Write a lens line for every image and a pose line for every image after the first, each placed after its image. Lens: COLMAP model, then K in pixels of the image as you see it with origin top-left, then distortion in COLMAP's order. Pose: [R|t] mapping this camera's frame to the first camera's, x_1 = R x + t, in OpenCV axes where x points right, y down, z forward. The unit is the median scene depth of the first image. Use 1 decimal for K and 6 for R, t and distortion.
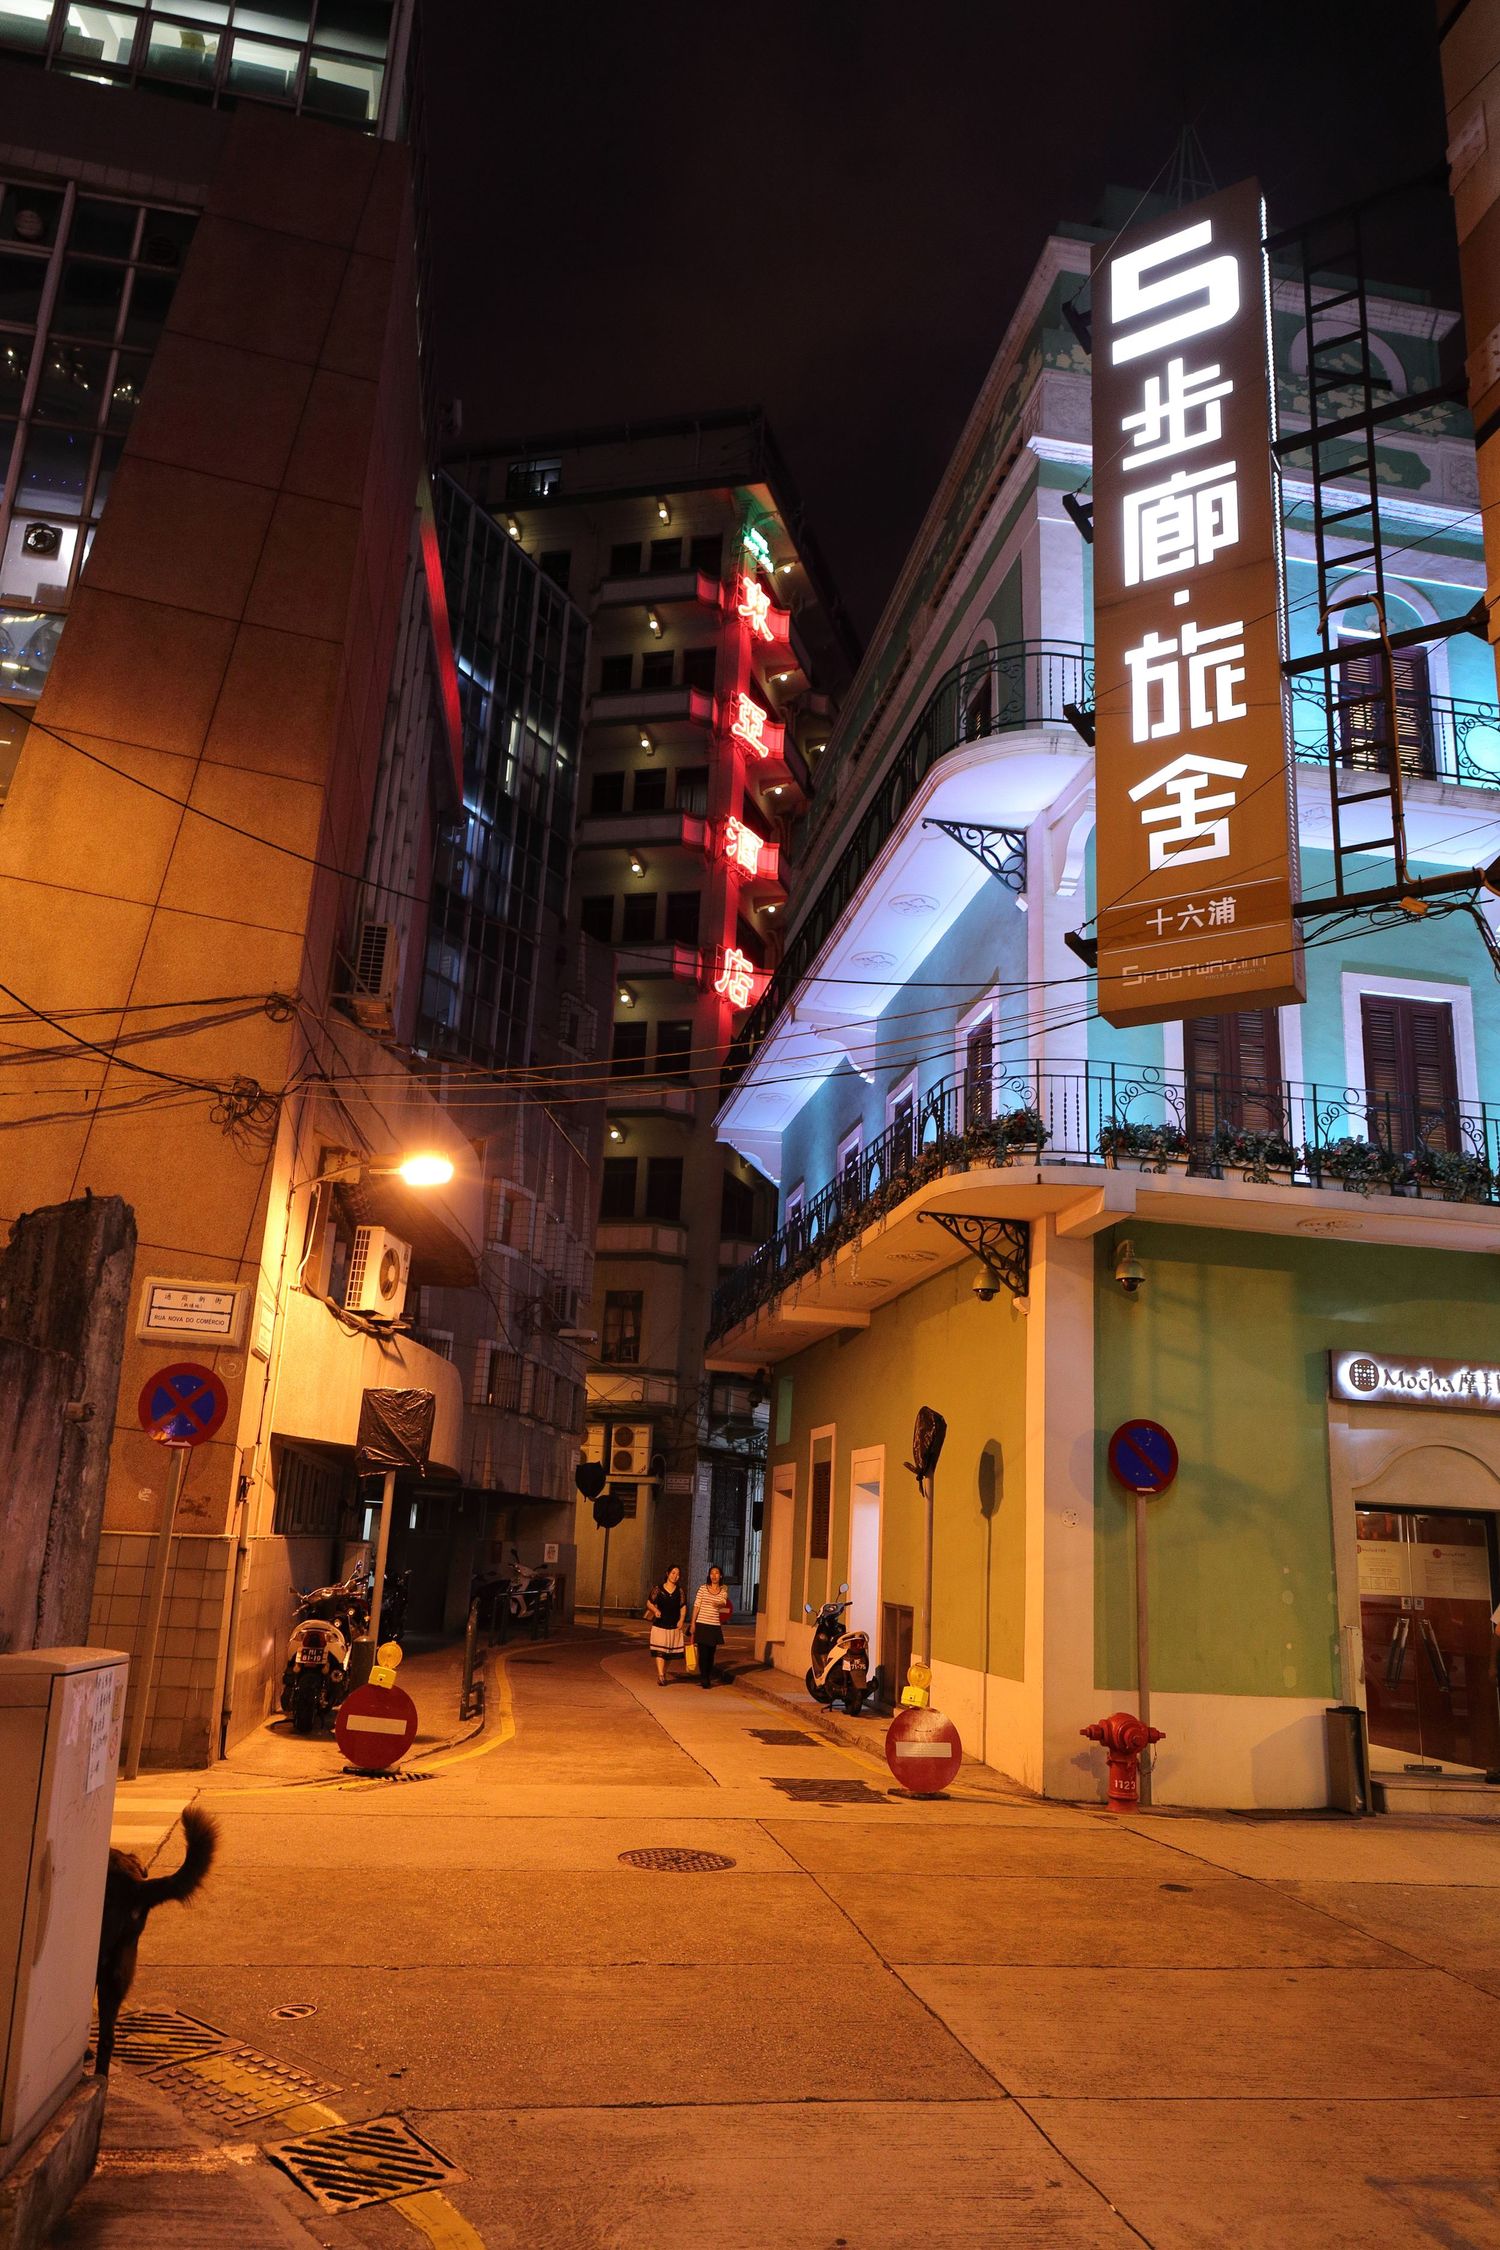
lens RADIAL K [[1559.0, 0, 753.8], [0, 1559.0, 1119.7], [0, 0, 1]] dist [-0.000619, 0.000958]
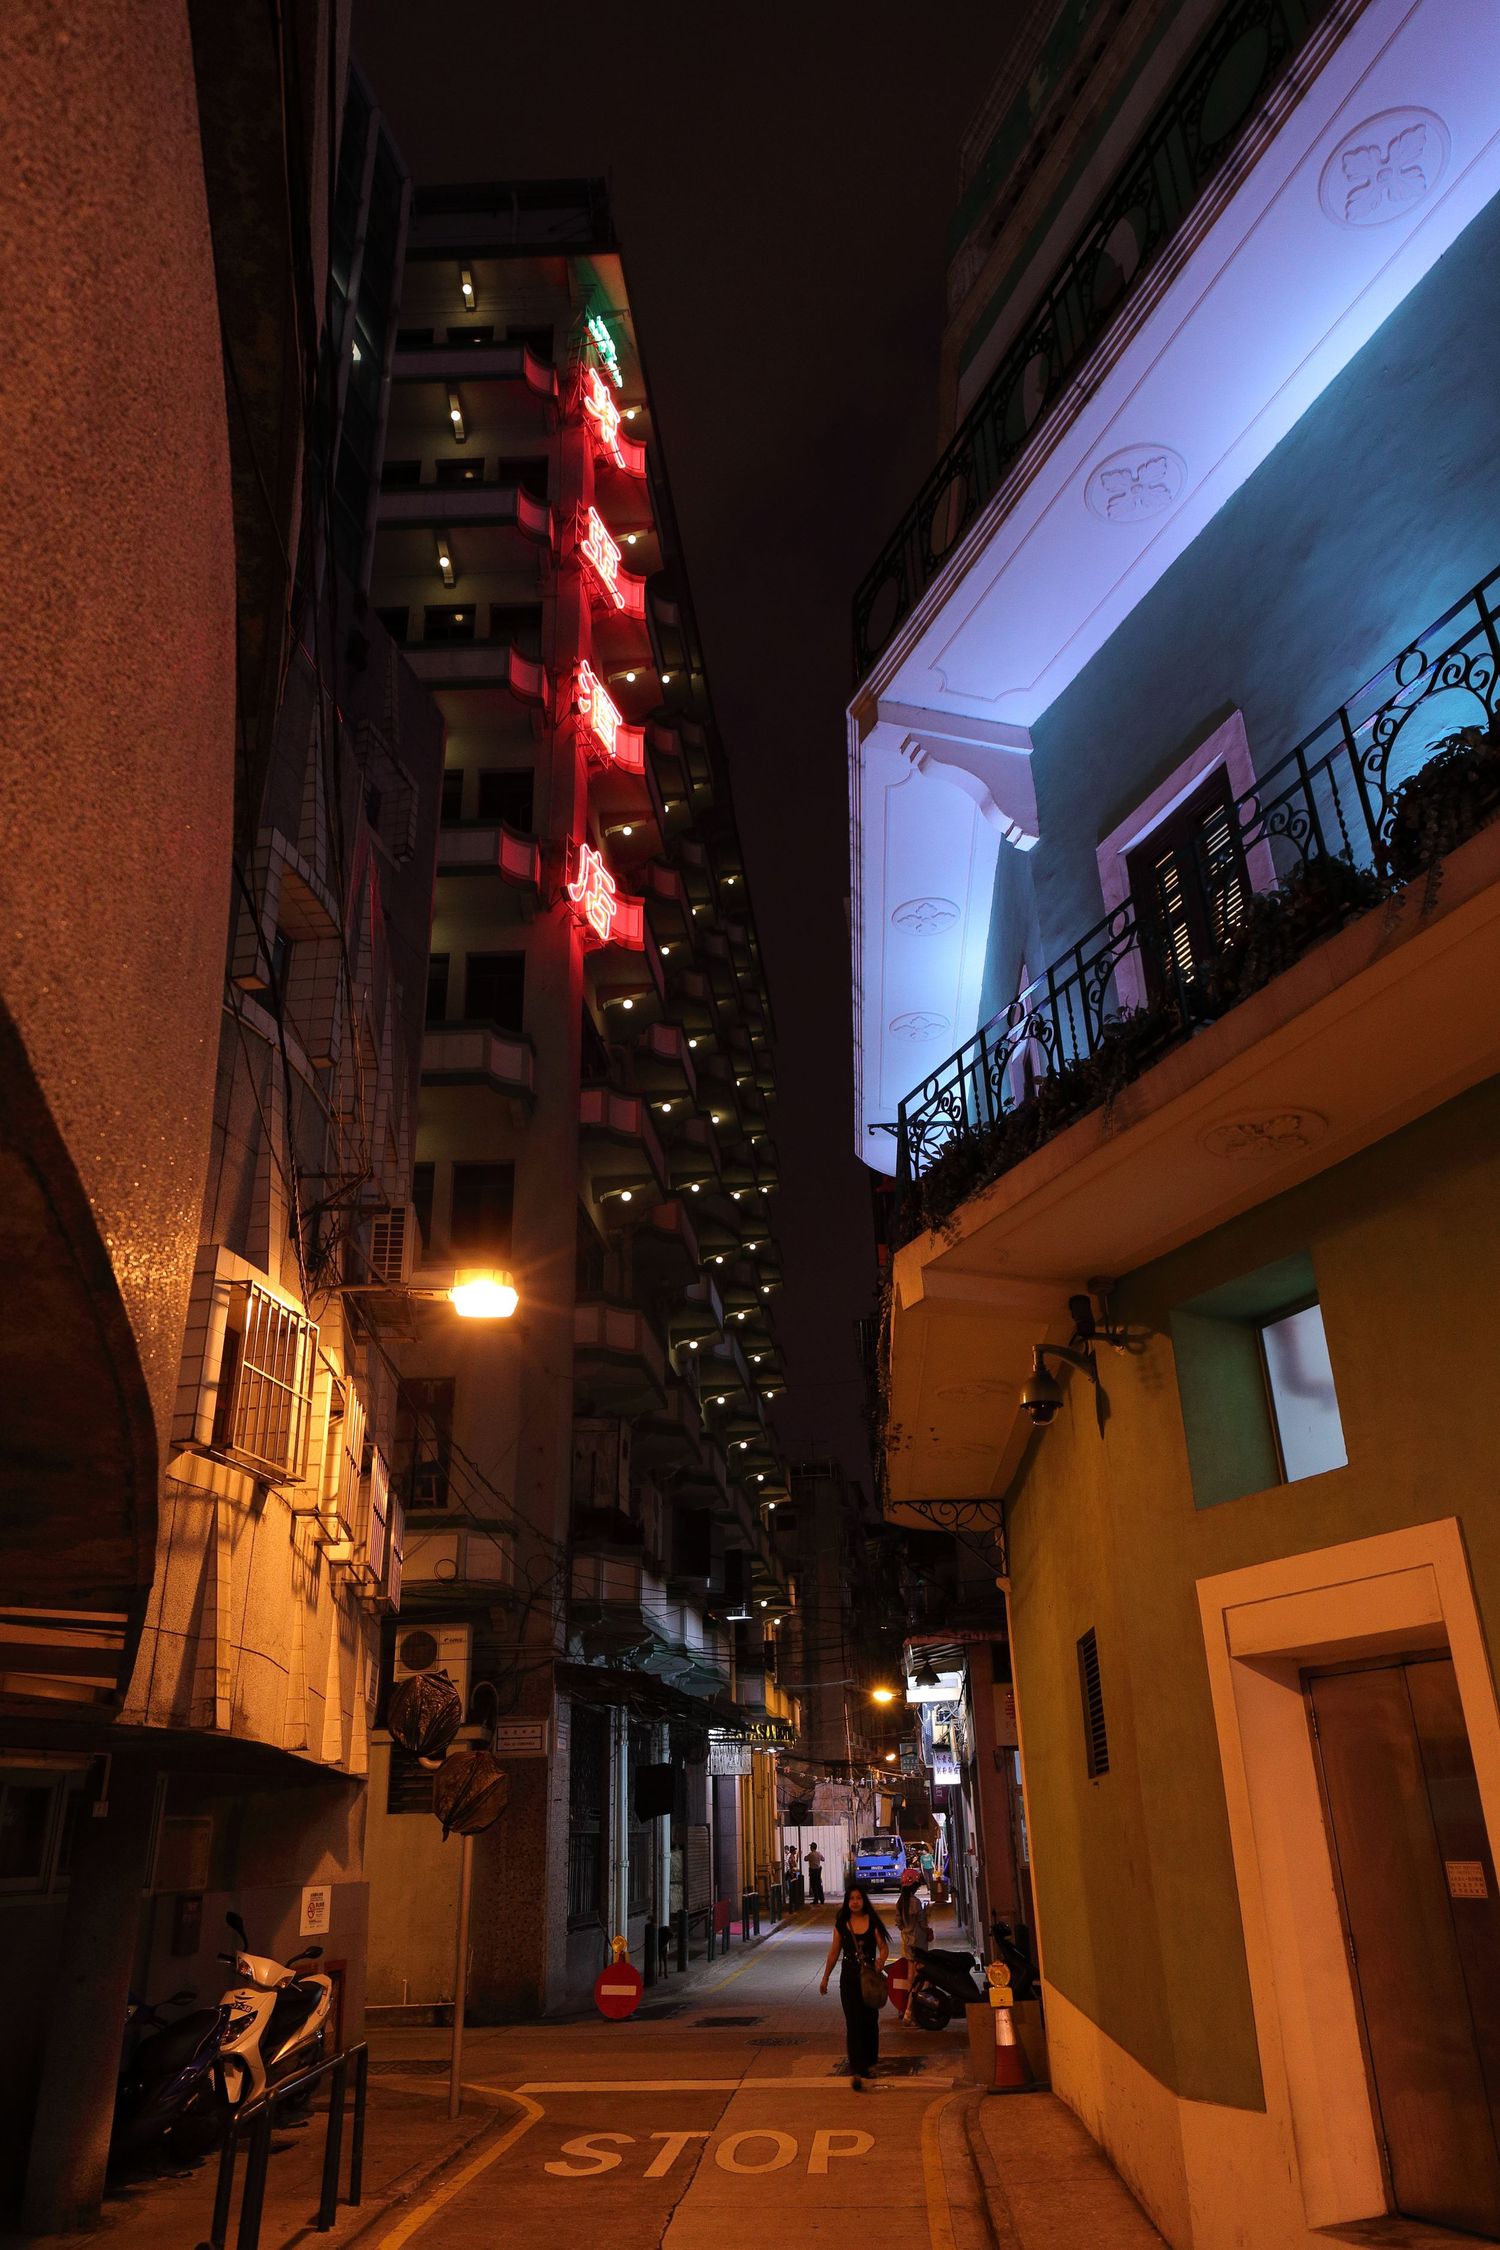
lens RADIAL K [[1559.0, 0, 747.1], [0, 1559.0, 1134.8], [0, 0, 1]] dist [-0.000619, 0.000958]
pose [[0.977096, 0.025999, 0.211204, -0.081205], [0.006076, 0.988695, -0.149816, 0.099516], [-0.212711, 0.147668, 0.965892, 0.396999]]
